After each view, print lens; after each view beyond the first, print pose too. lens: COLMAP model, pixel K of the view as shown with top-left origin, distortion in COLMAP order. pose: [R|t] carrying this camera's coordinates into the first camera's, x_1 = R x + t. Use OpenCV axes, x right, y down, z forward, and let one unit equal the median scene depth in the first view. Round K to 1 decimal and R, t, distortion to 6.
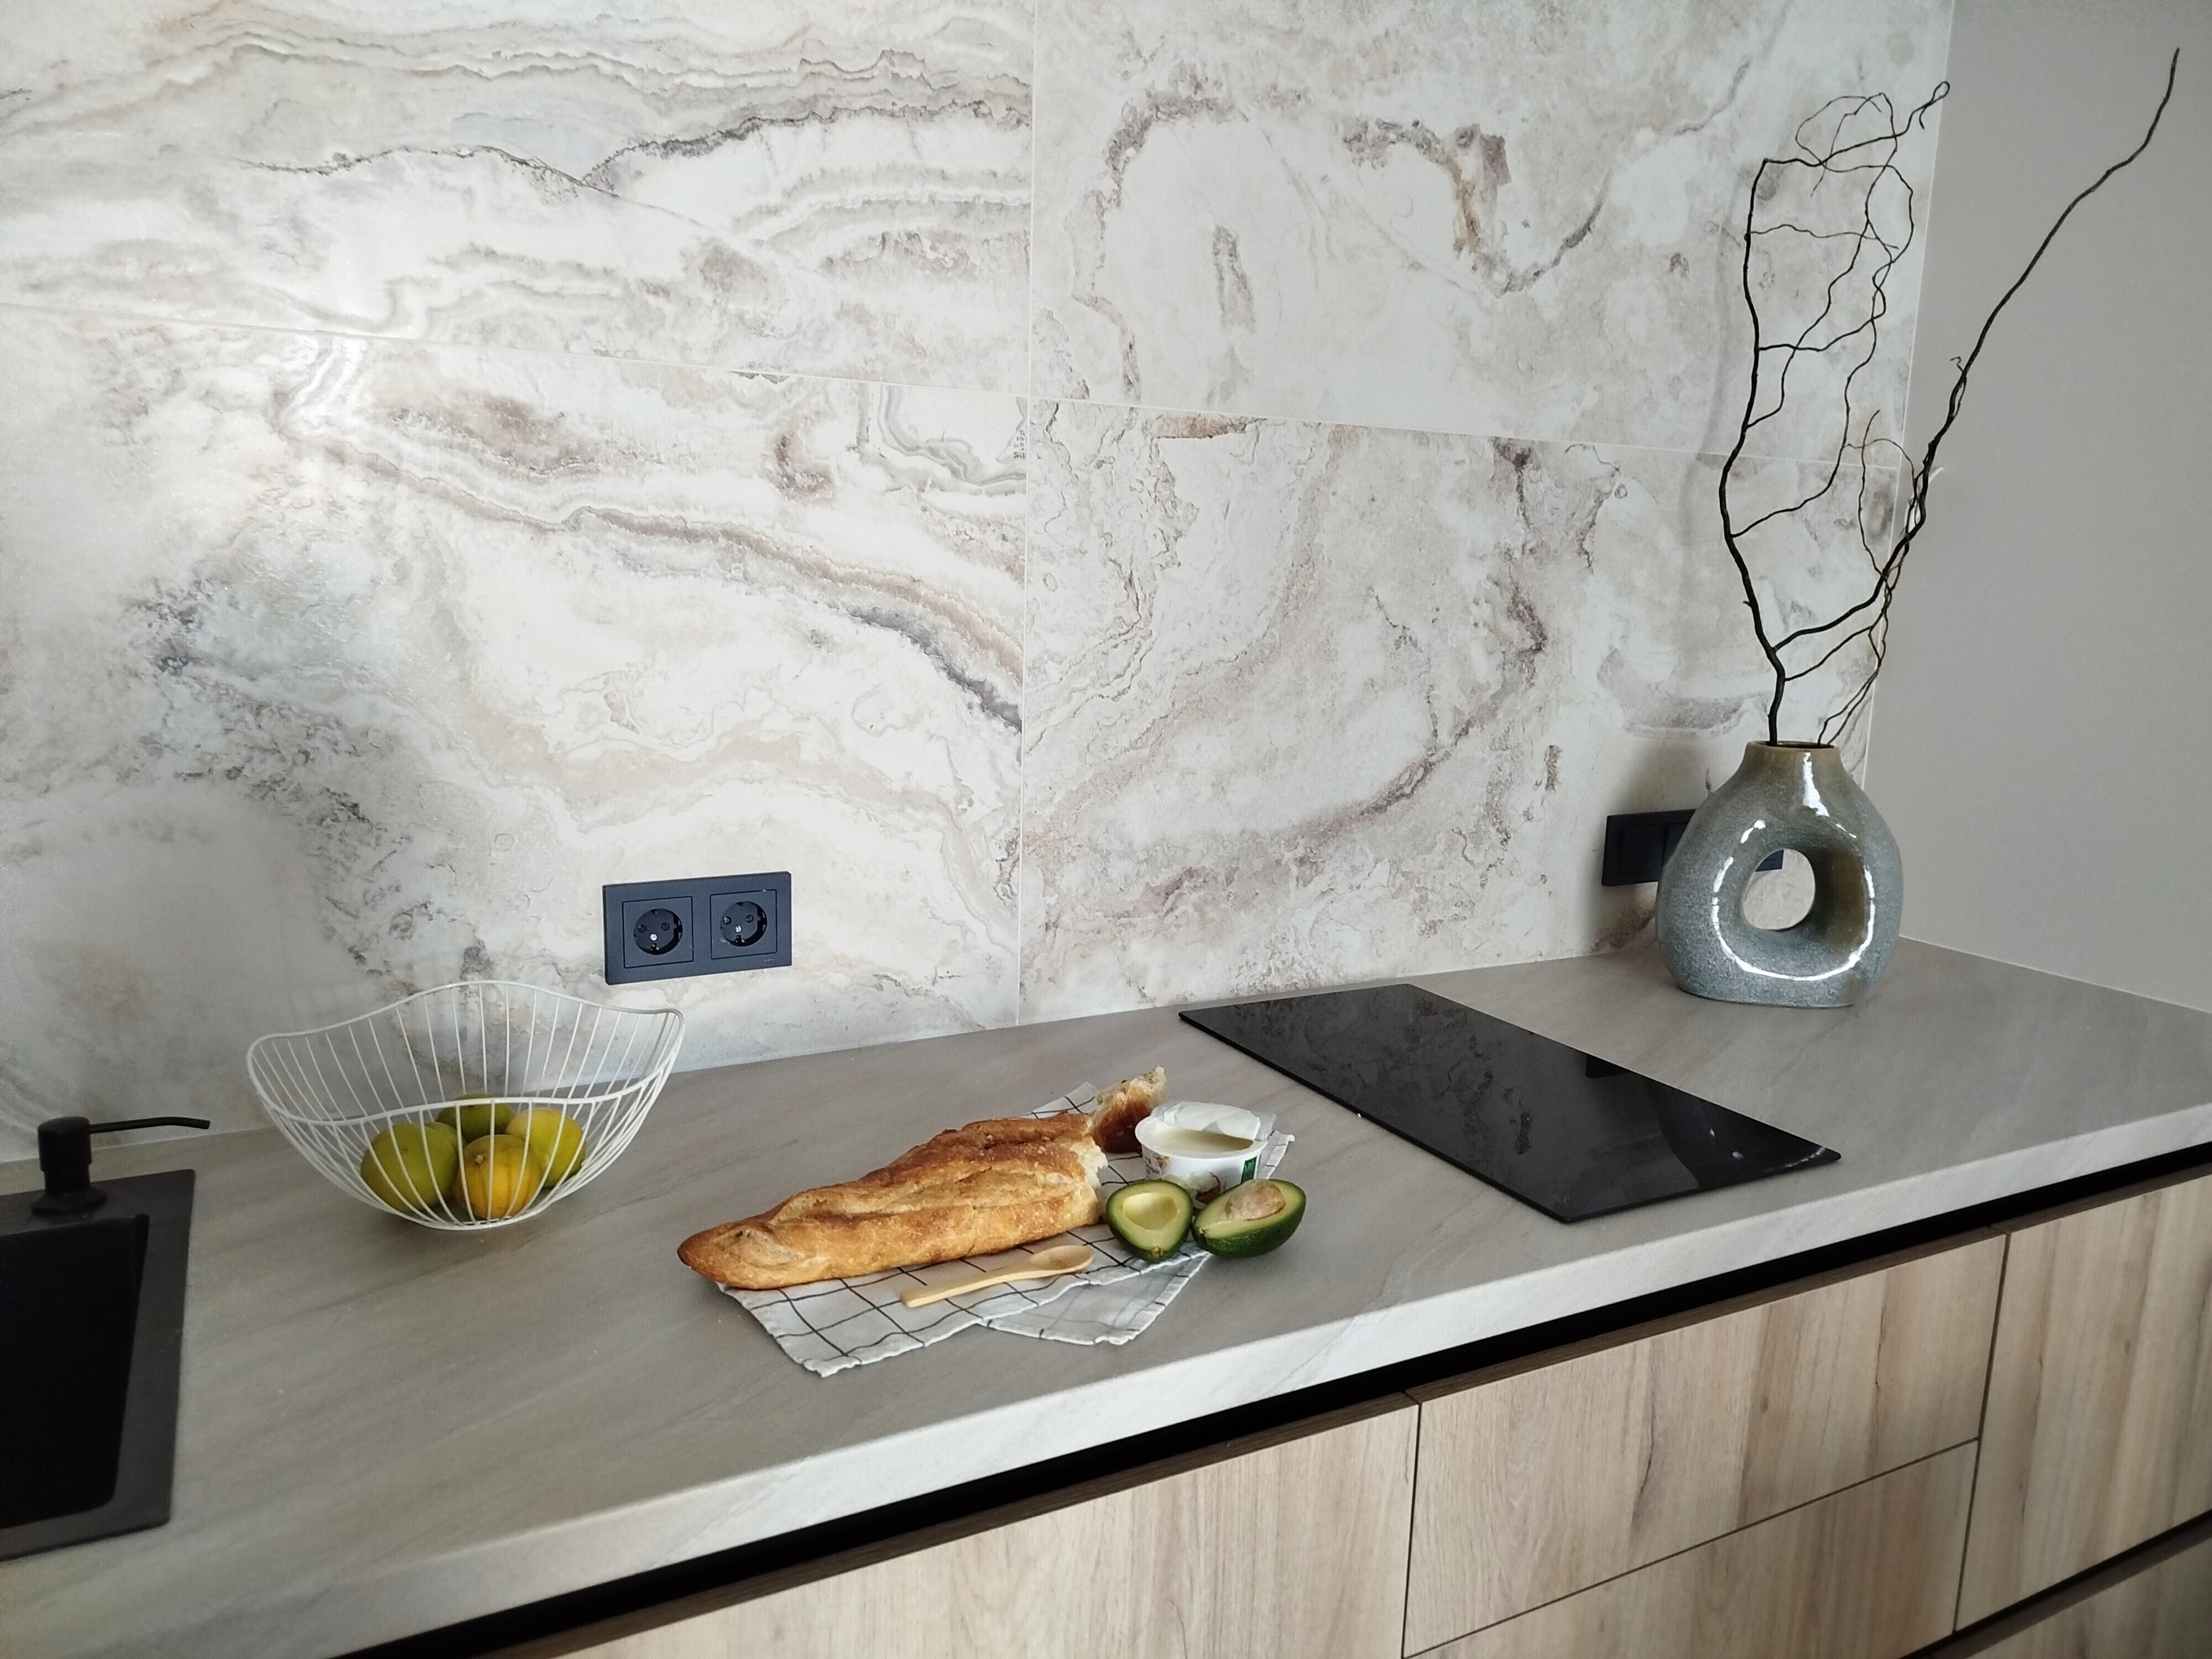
lens RADIAL K [[1564.3, 0, 1093.5], [0, 1564.3, 840.8], [0, 0, 1]] dist [0.034336, -0.028696]
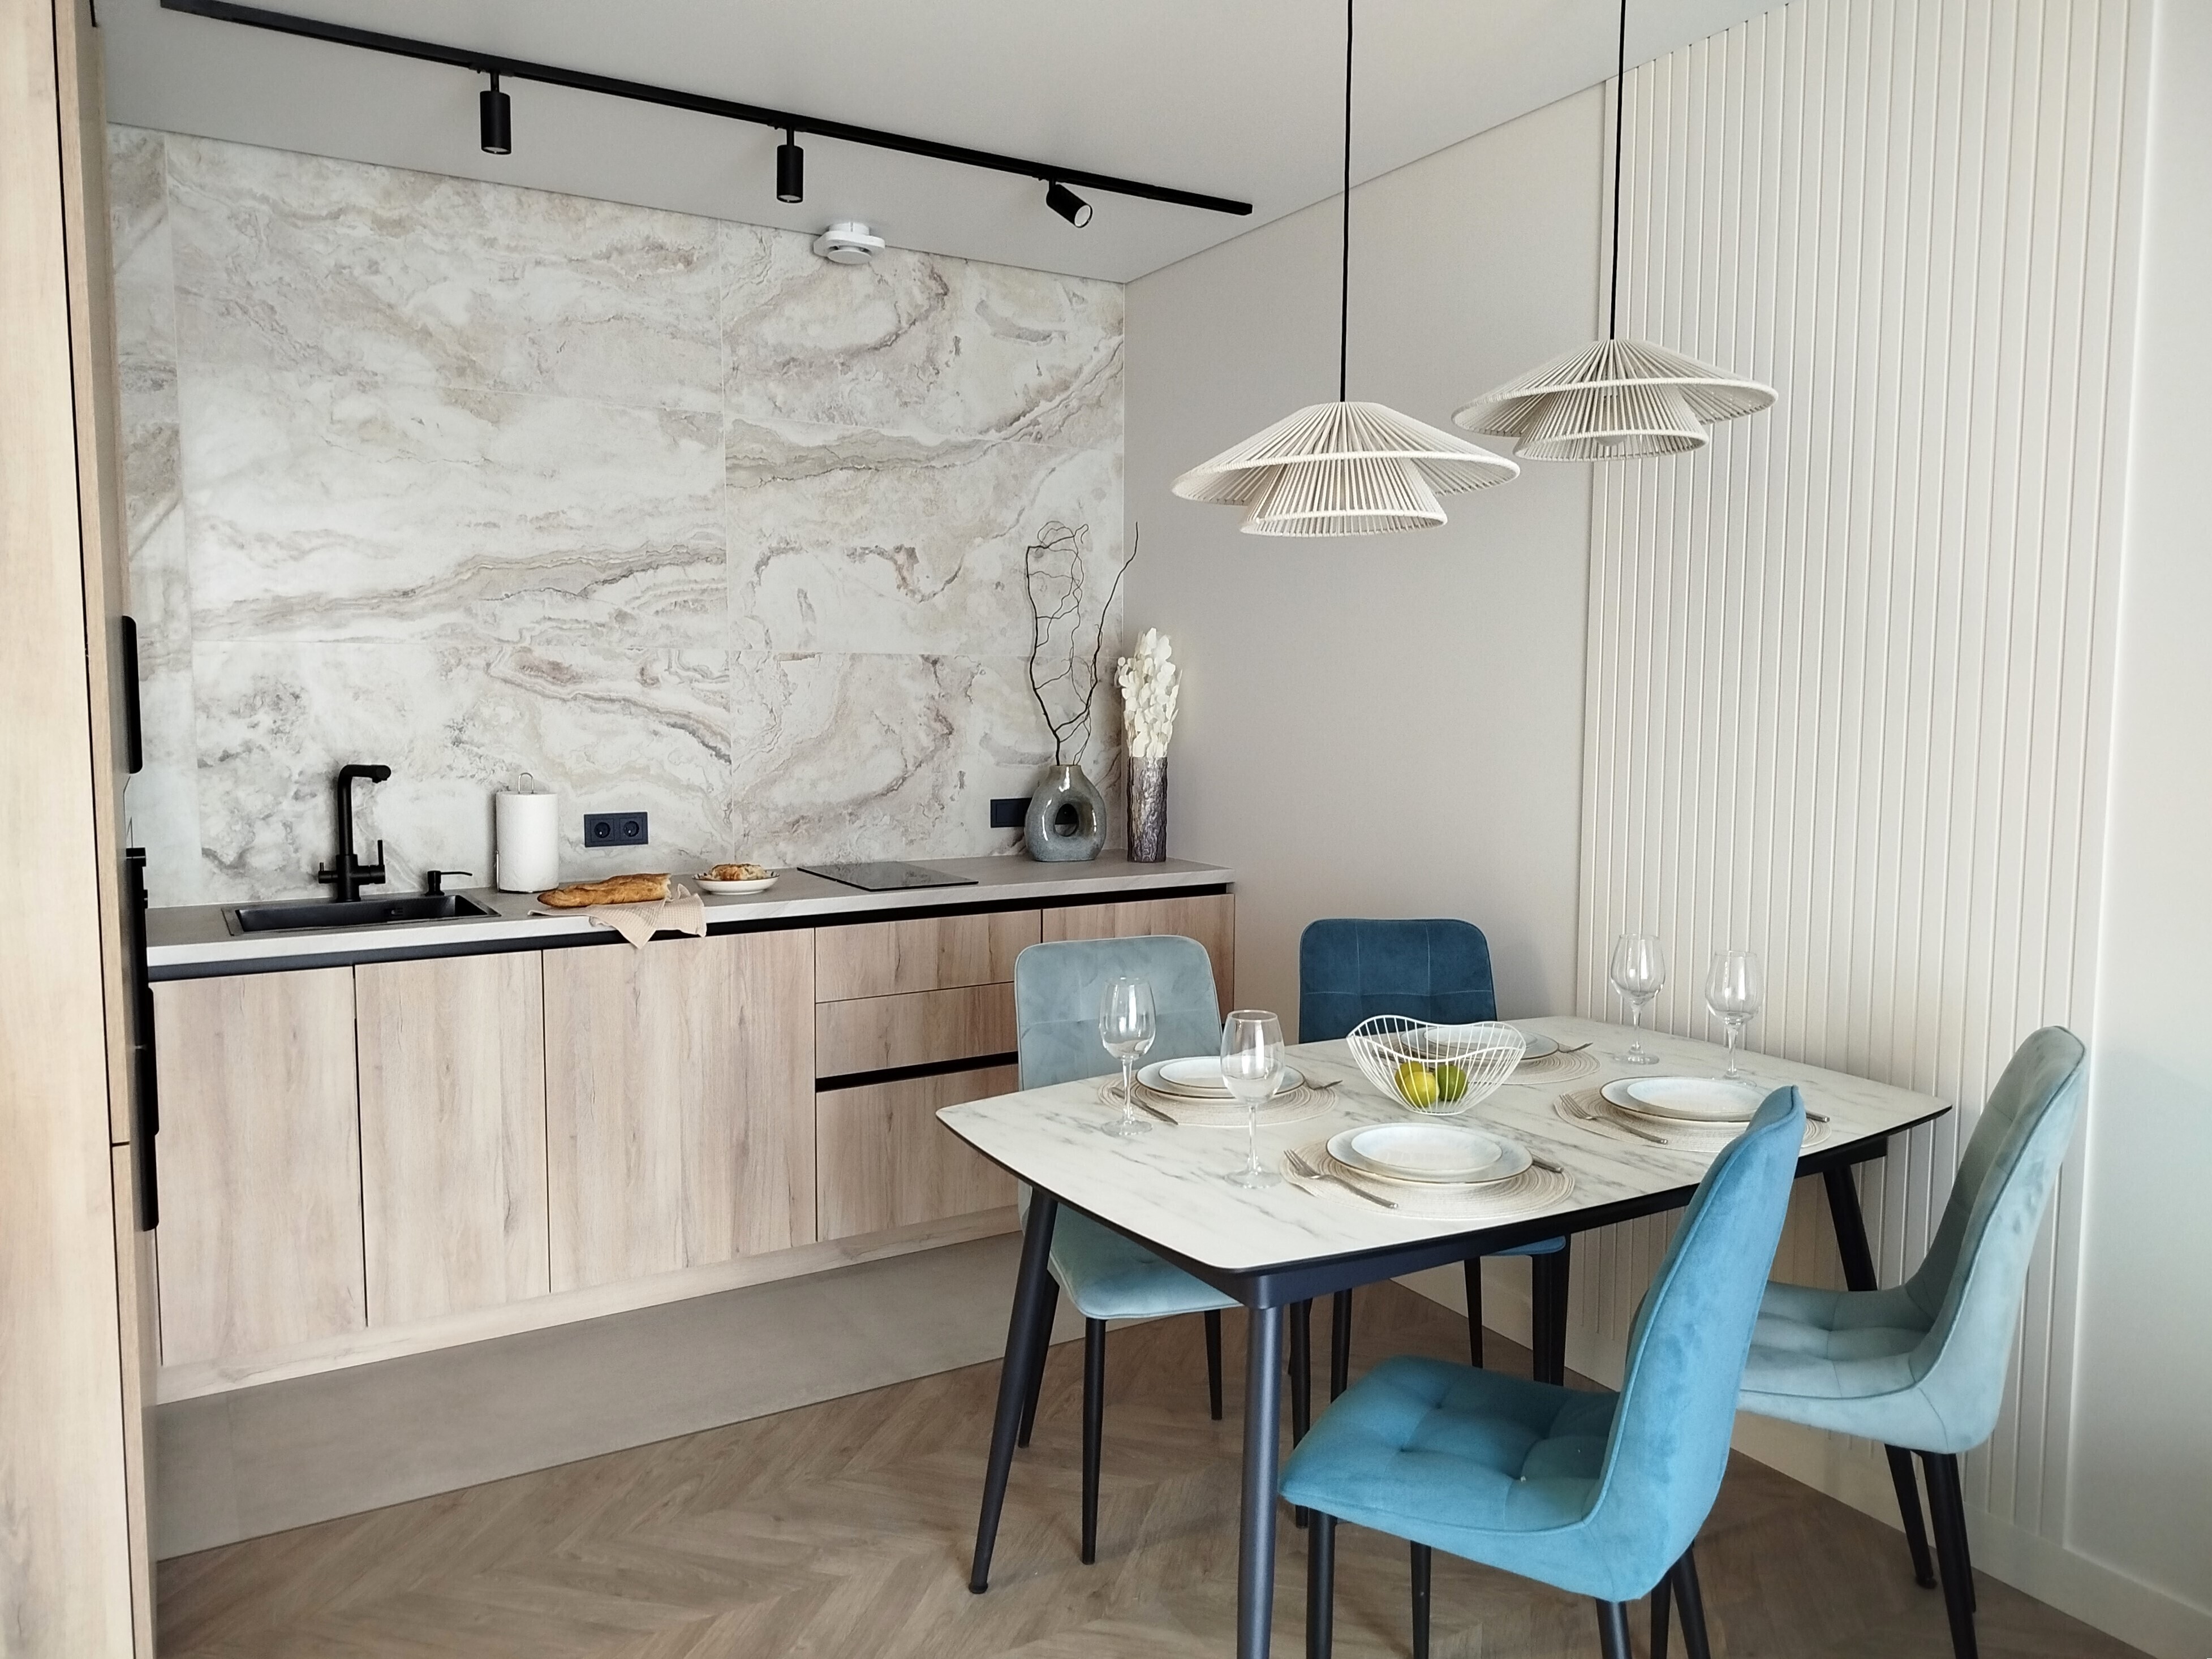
lens RADIAL K [[1564.2, 0, 1117.1], [0, 1564.2, 834.2], [0, 0, 1]] dist [0.034336, -0.028696]
pose [[0.997927, -0.032988, 0.055263, 0.490809], [0.037669, 0.995589, -0.085933, 0.327146], [-0.052184, 0.087837, 0.994767, -1.856841]]
